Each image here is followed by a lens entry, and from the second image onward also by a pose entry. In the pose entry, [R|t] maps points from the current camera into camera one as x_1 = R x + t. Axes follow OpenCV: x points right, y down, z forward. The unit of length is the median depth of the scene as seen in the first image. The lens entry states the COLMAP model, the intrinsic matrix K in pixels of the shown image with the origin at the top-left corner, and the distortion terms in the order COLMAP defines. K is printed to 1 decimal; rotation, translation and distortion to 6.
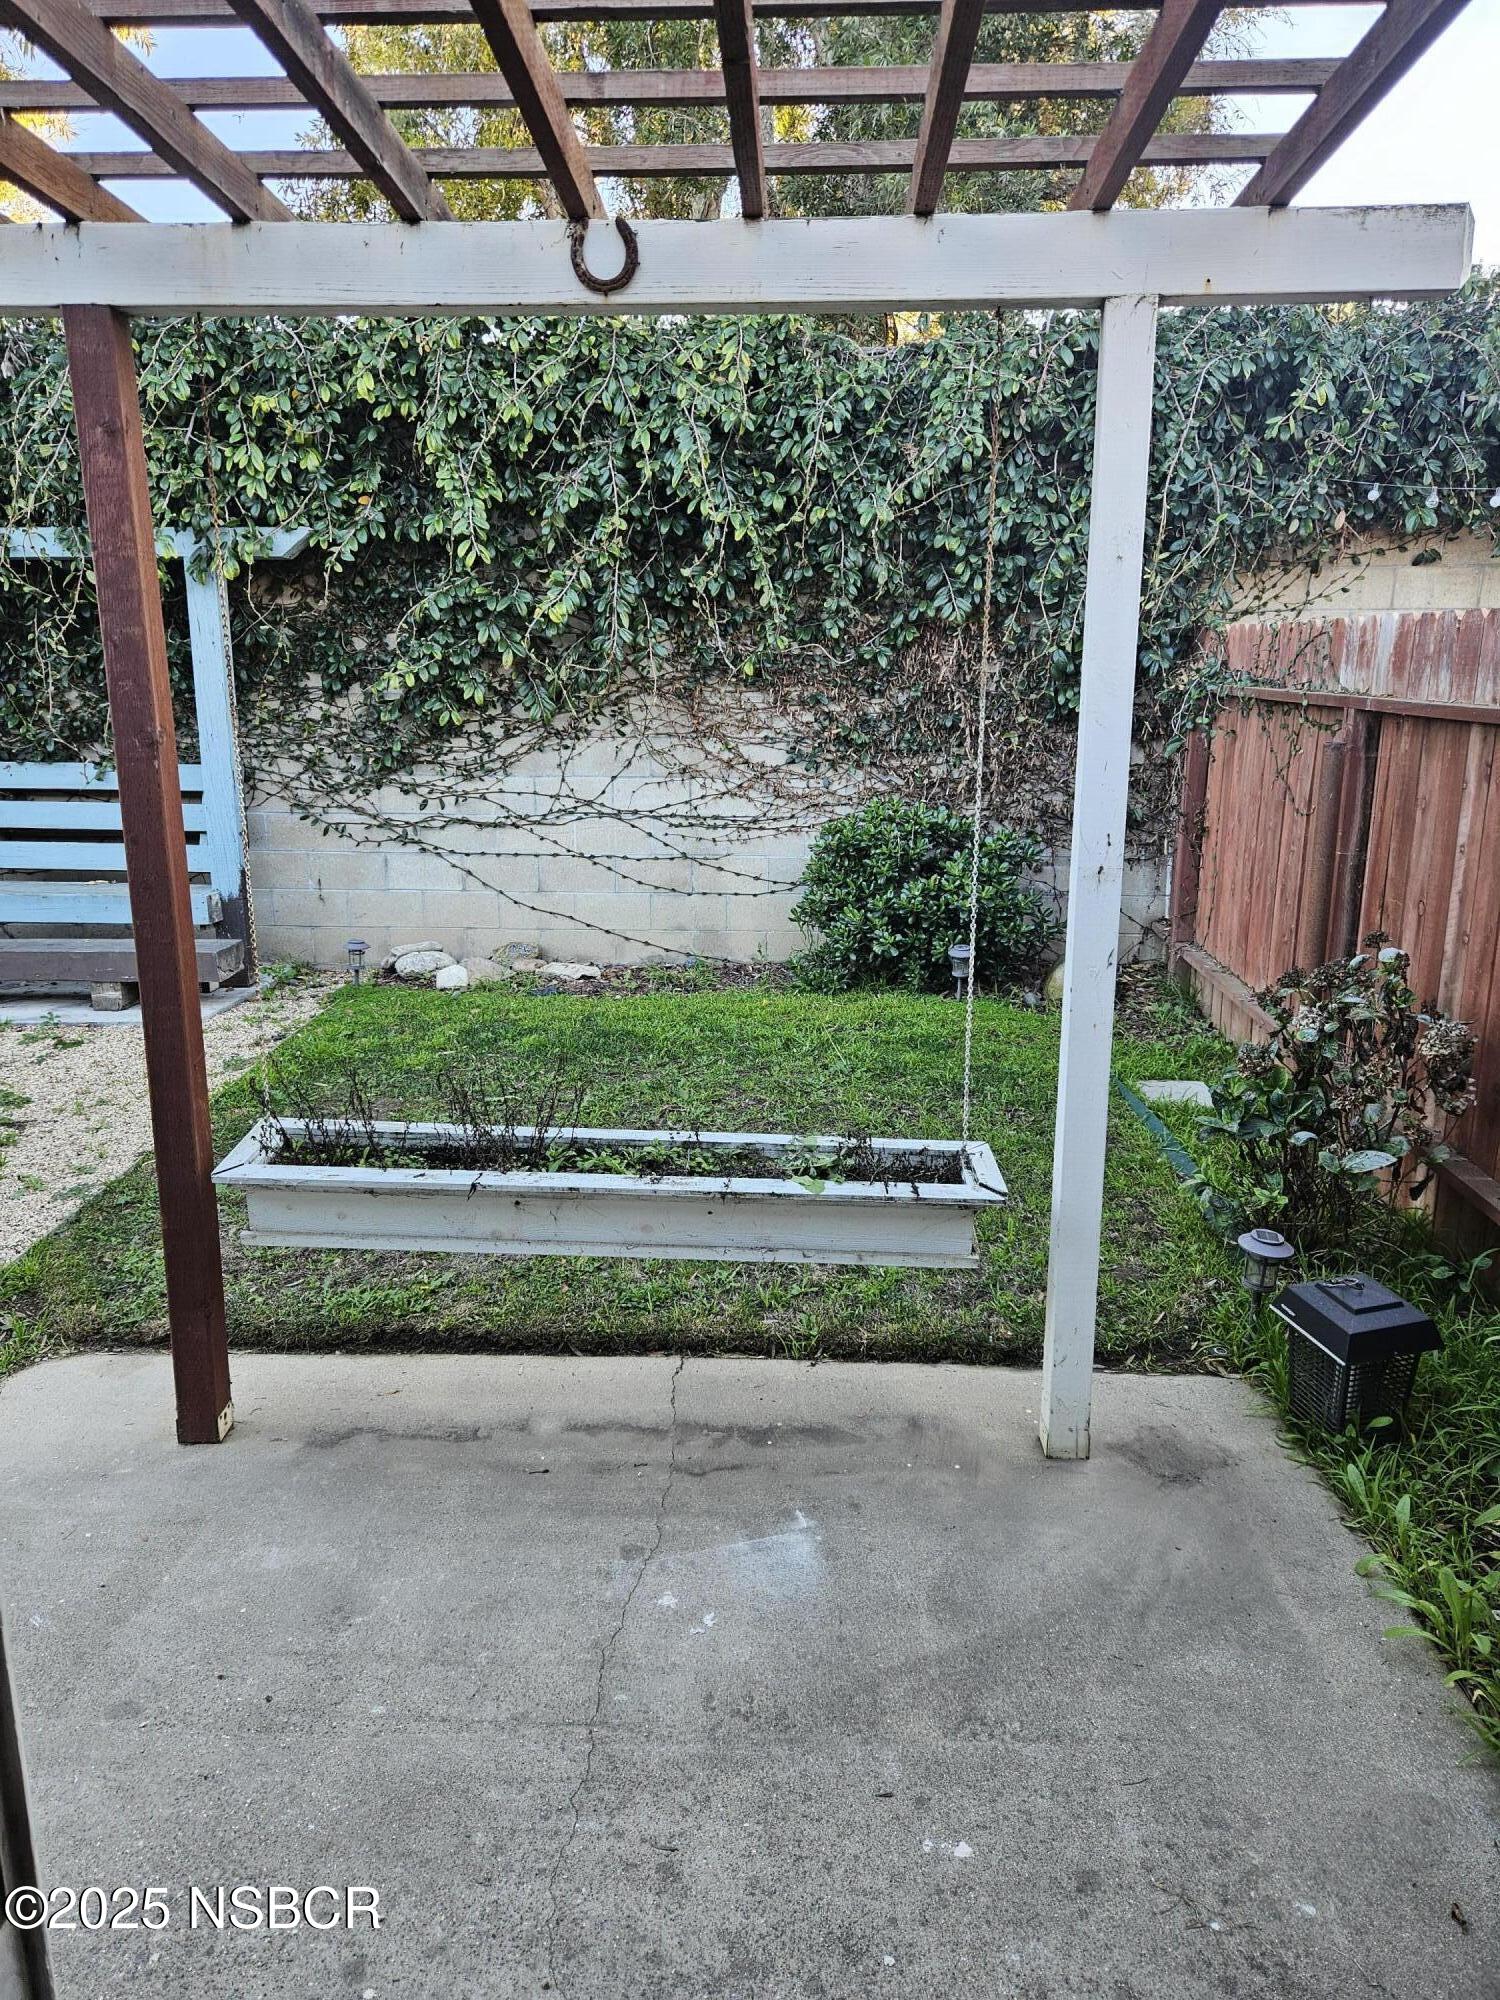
lens RADIAL K [[1338.0, 0, 757.1], [0, 1338.0, 988.4], [0, 0, 1]] dist [0.096987, -0.110296]
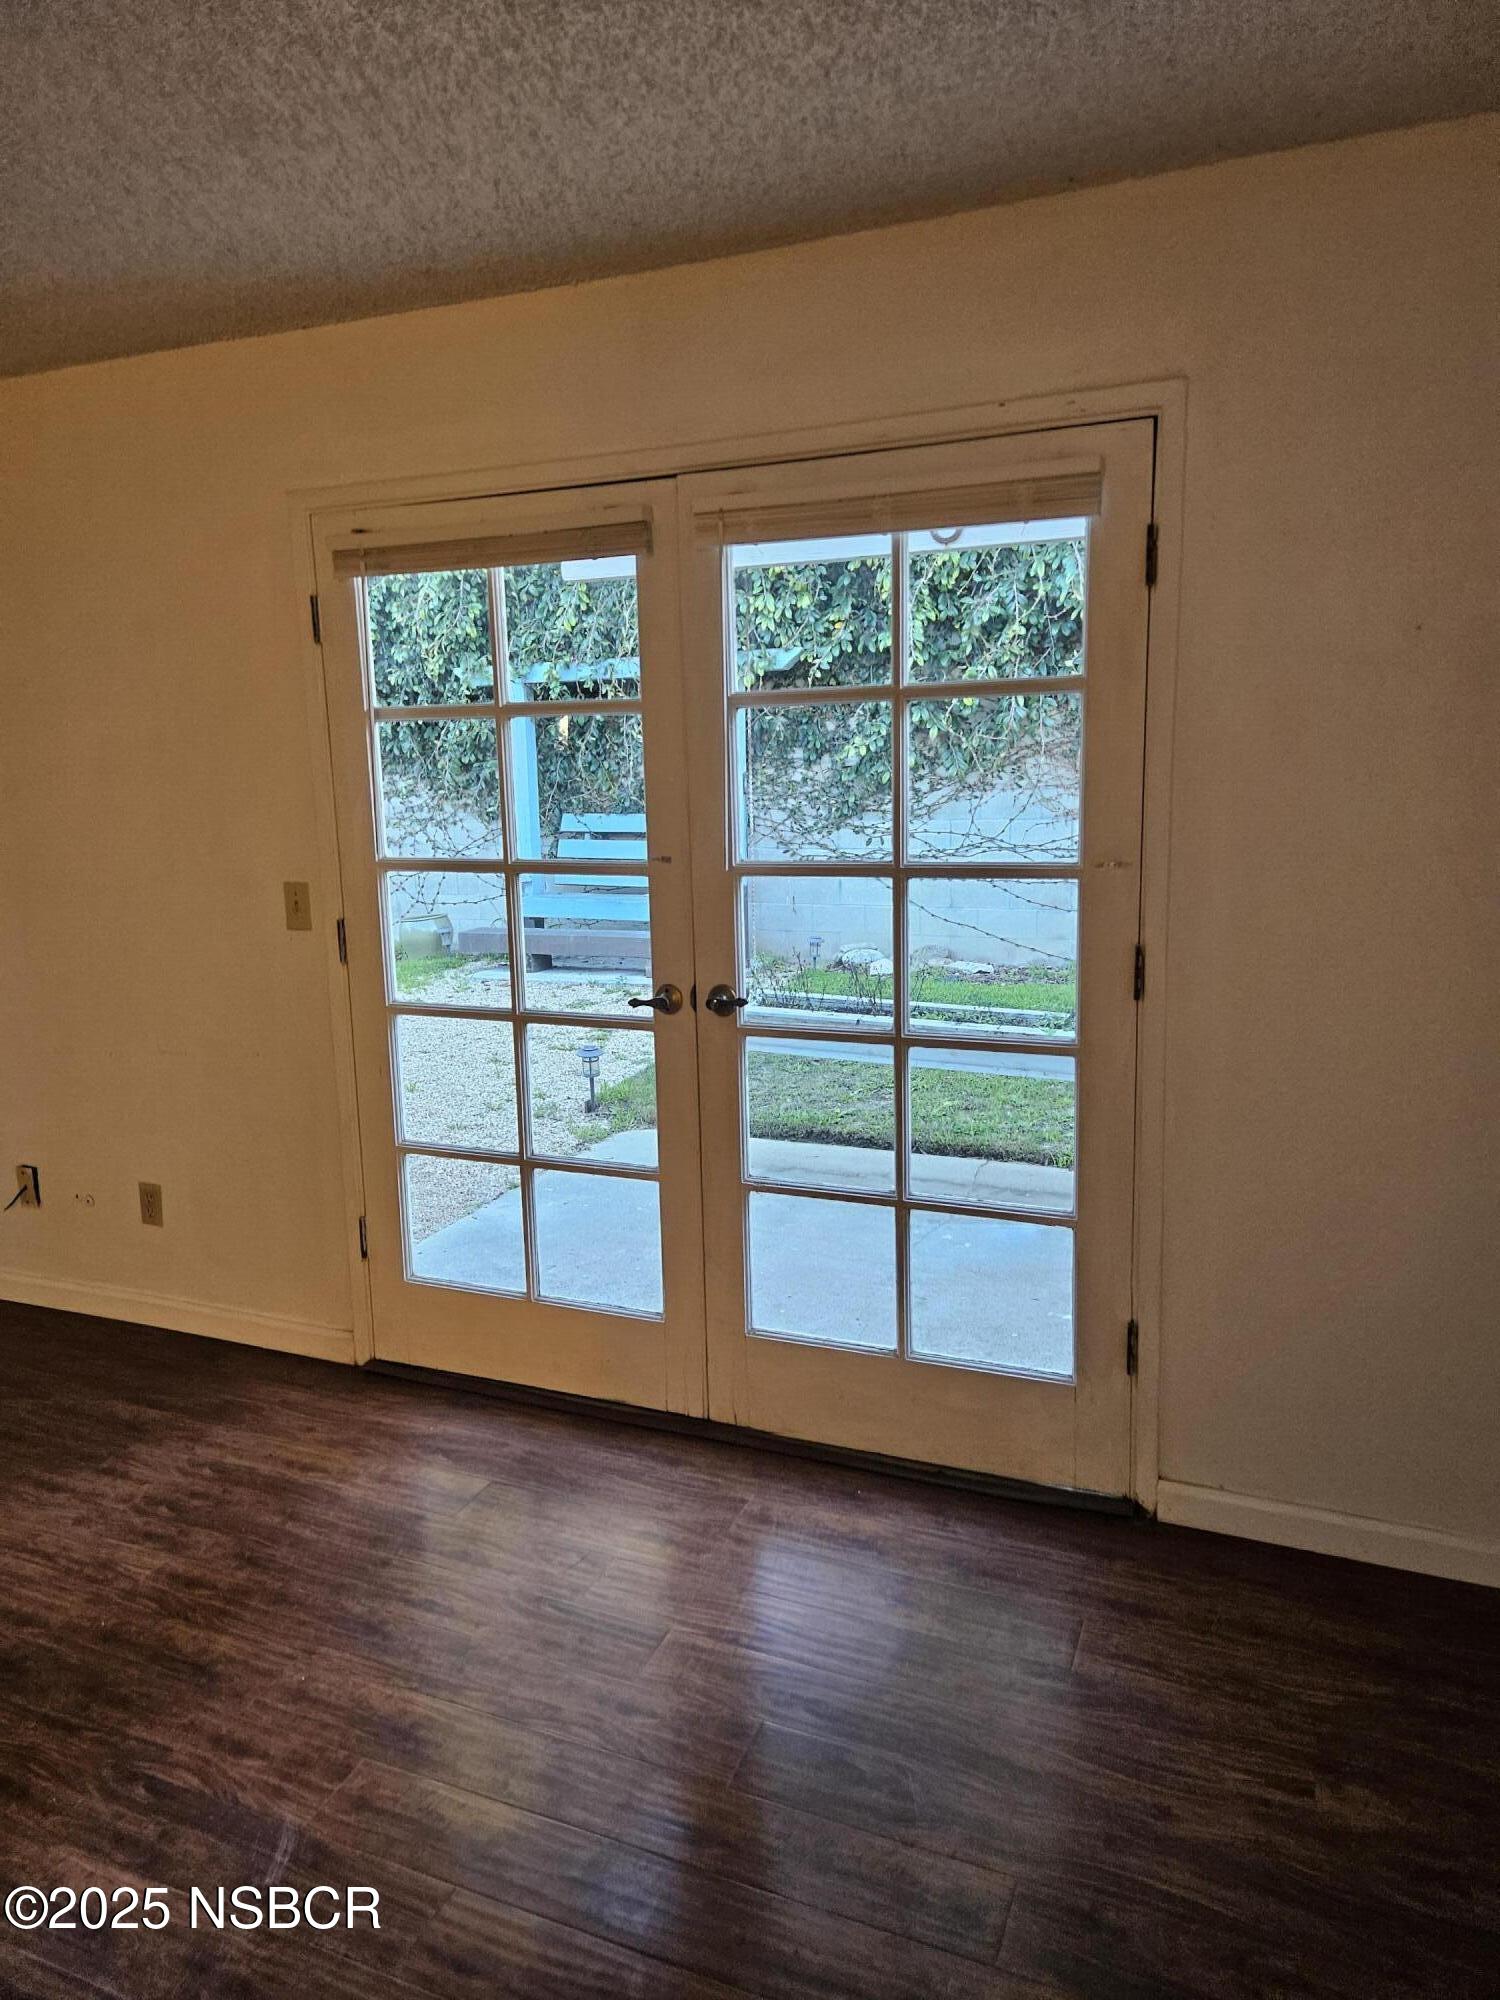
lens RADIAL K [[1338.0, 0, 757.1], [0, 1338.0, 988.4], [0, 0, 1]] dist [0.096987, -0.110296]
pose [[0.941044, 0.036233, -0.336339, 0.112979], [-0.053122, 0.997740, -0.041146, 0.077676], [0.334088, 0.056588, 0.940842, -0.317961]]
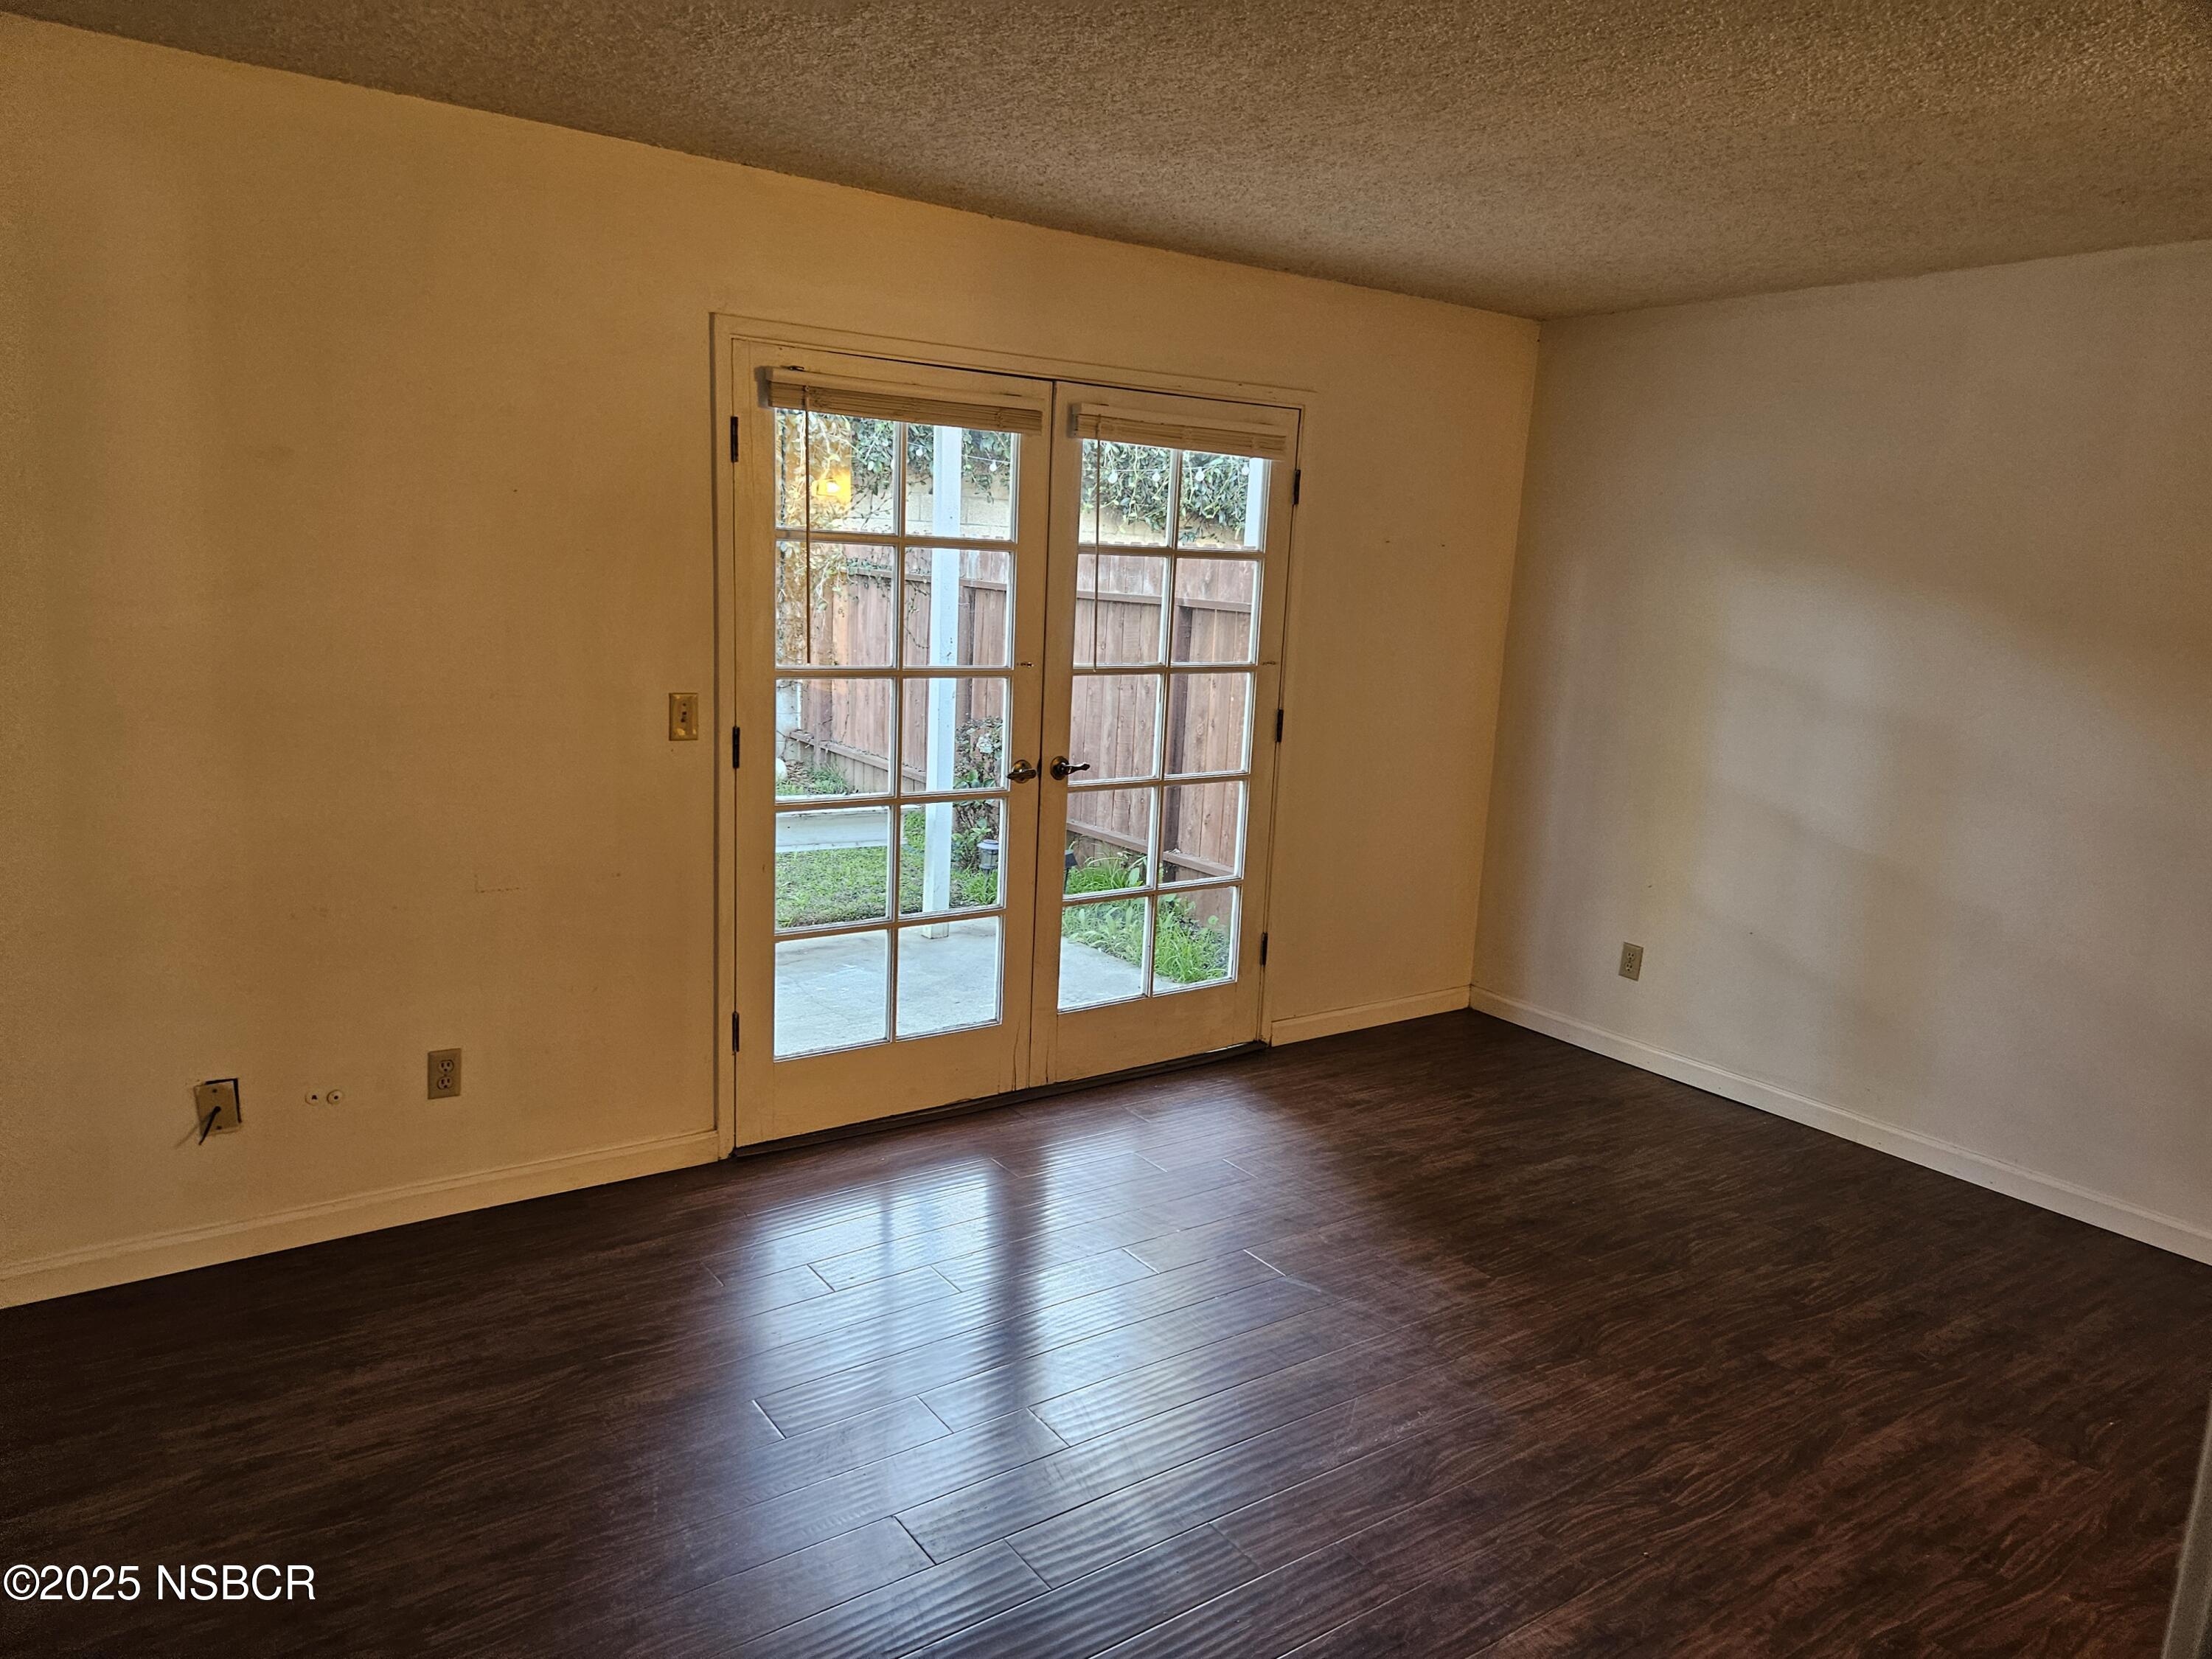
lens RADIAL K [[1479.8, 0, 1106.0], [0, 1479.8, 829.5], [0, 0, 1]] dist [0.096987, -0.110296]
pose [[0.775661, -0.080312, 0.626019, -1.785204], [0.090580, 0.995768, 0.015515, 0.096290], [-0.624616, 0.044670, 0.779654, -0.713435]]
